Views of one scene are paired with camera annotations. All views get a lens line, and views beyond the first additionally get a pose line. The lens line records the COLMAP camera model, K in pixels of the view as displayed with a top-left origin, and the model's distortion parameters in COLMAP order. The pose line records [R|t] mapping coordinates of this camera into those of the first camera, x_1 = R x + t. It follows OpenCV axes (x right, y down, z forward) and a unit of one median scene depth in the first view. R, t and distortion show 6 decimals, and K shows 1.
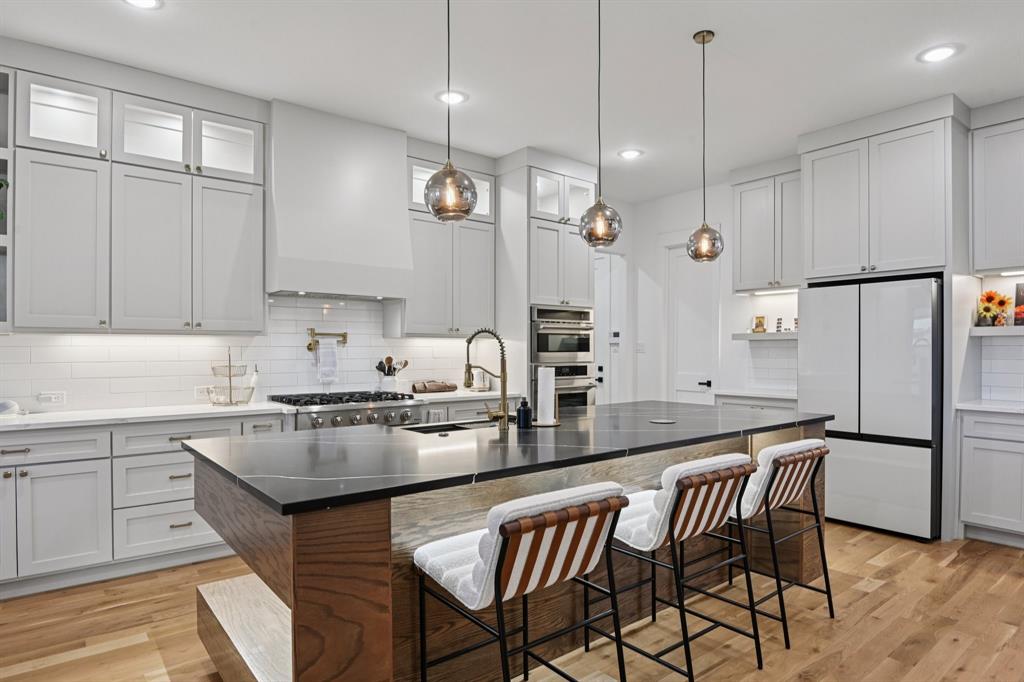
lens RADIAL K [[576.2, 0, 521.0], [0, 576.2, 349.8], [0, 0, 1]] dist [-0.024536, 0.001696]
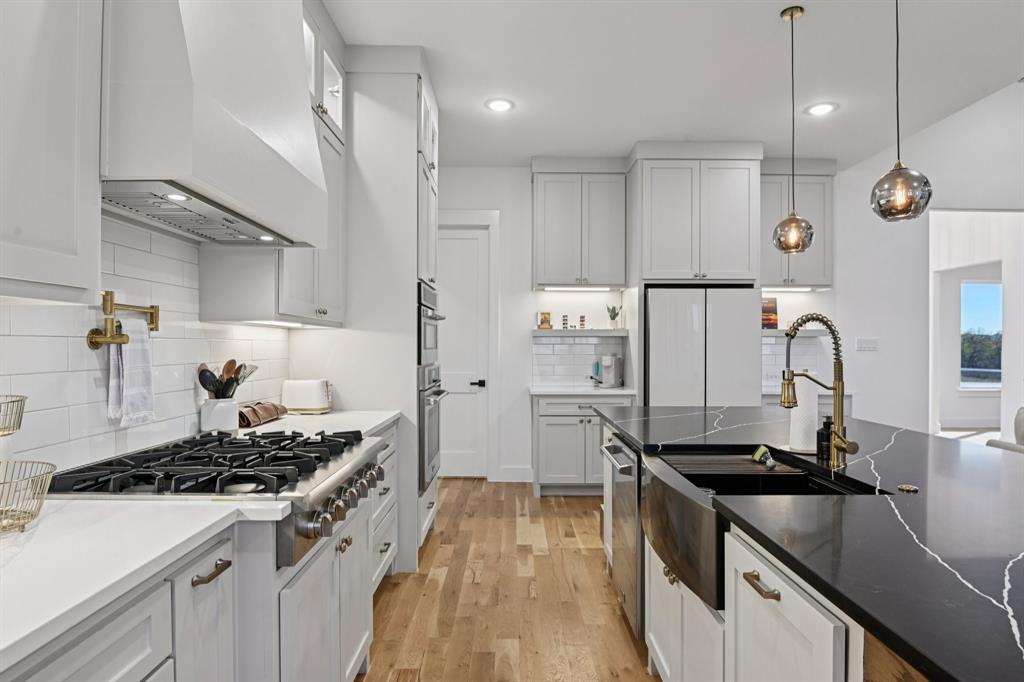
lens RADIAL K [[576.2, 0, 521.0], [0, 576.2, 349.8], [0, 0, 1]] dist [-0.024536, 0.001696]
pose [[0.634815, -0.002885, 0.772659, -0.479723], [-0.002873, 0.999977, 0.006094, -0.000353], [-0.772659, -0.006088, 0.634792, 0.526516]]
